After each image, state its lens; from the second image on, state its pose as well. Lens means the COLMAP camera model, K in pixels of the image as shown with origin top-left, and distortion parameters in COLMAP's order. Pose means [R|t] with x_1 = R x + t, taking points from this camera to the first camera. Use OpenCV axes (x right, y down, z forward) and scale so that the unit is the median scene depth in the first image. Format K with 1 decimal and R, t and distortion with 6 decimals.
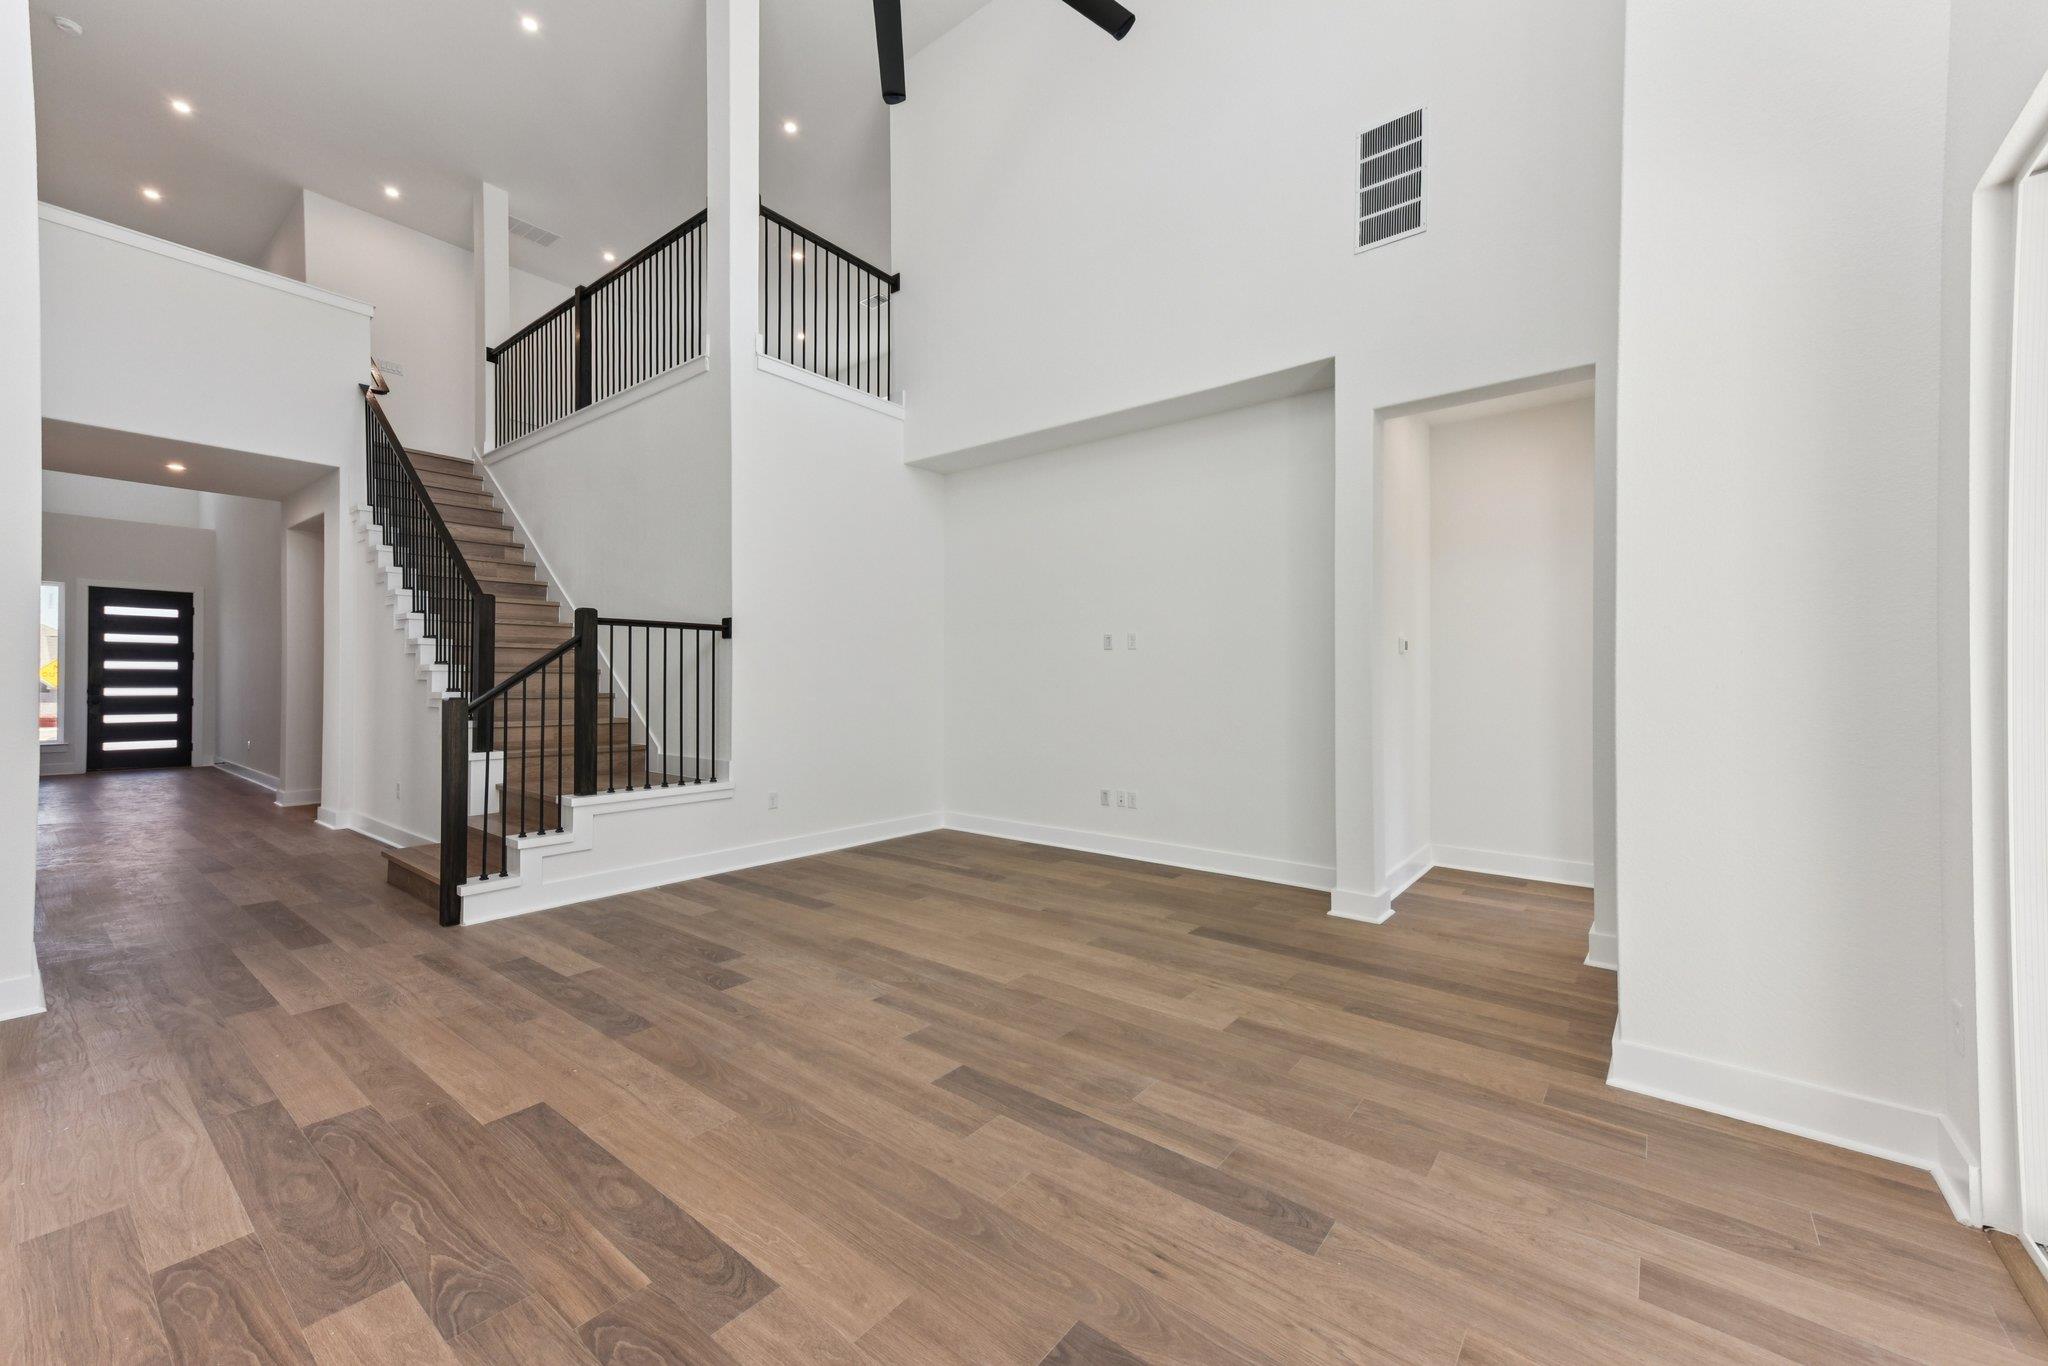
lens RADIAL K [[800.4, 0, 1024.0], [0, 800.4, 683.0], [0, 0, 1]] dist [0.031018, 0.000216]
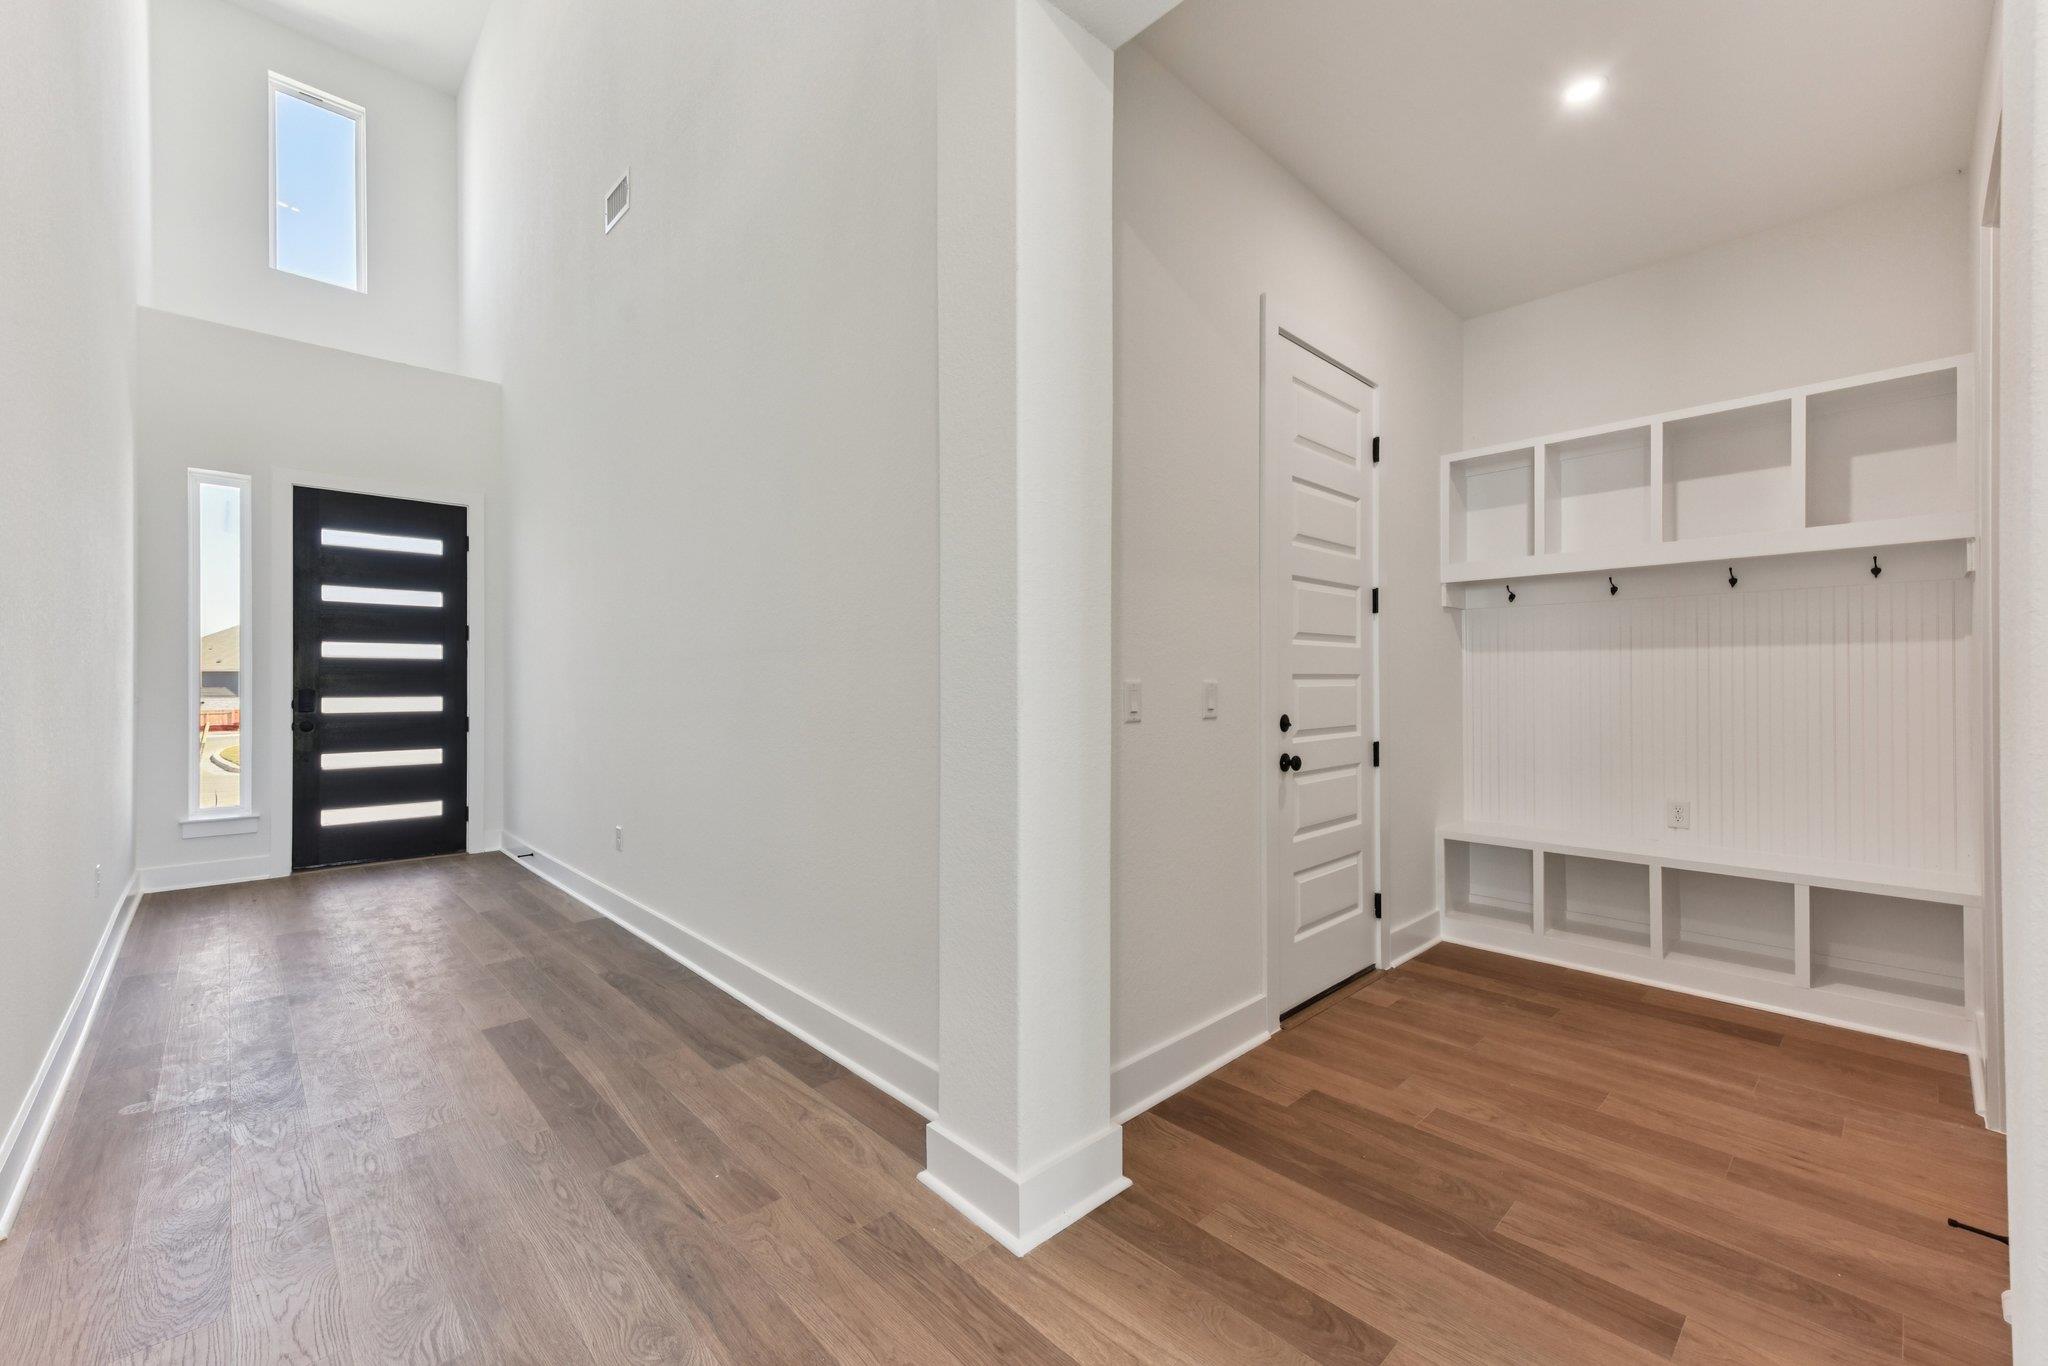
lens RADIAL K [[859.1, 0, 1025.3], [0, 859.1, 677.6], [0, 0, 1]] dist [0.020393, 0.000205]
pose [[0.989067, -0.009548, -0.147160, -0.629844], [0.008779, 0.999944, -0.005874, 0.000952], [0.147208, 0.004518, 0.989095, 0.561369]]
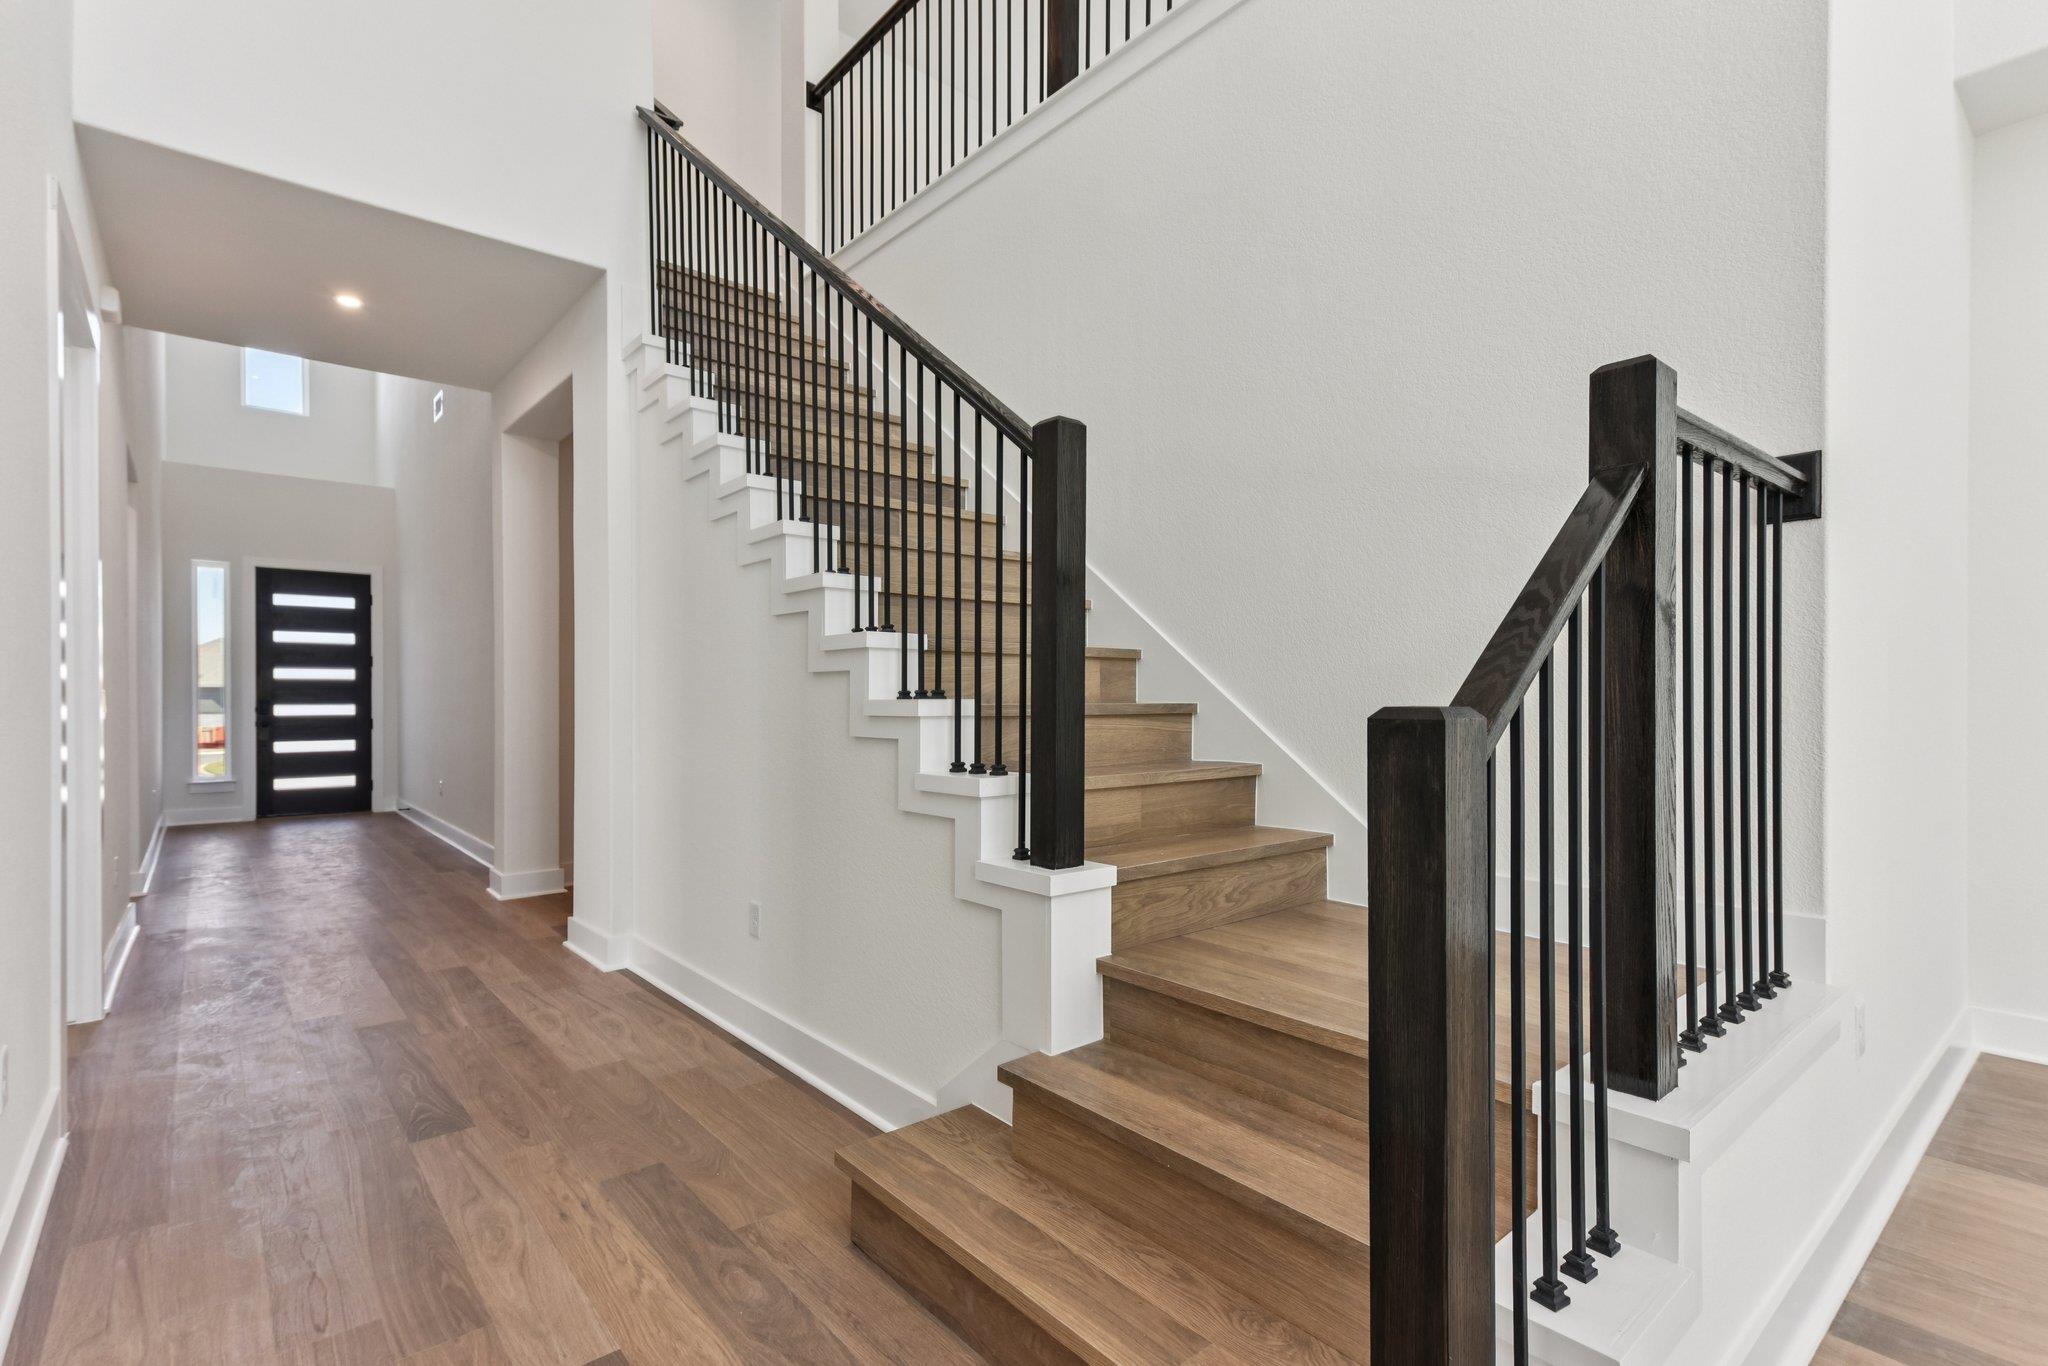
lens RADIAL K [[968.2, 0, 1030.4], [0, 968.2, 699.7], [0, 0, 1]] dist [0.017213, -0.000417]
pose [[0.981633, -0.008597, -0.190583, -0.284391], [0.009212, 0.999955, 0.002337, 0.005433], [0.190555, -0.004050, 0.981668, 0.277553]]
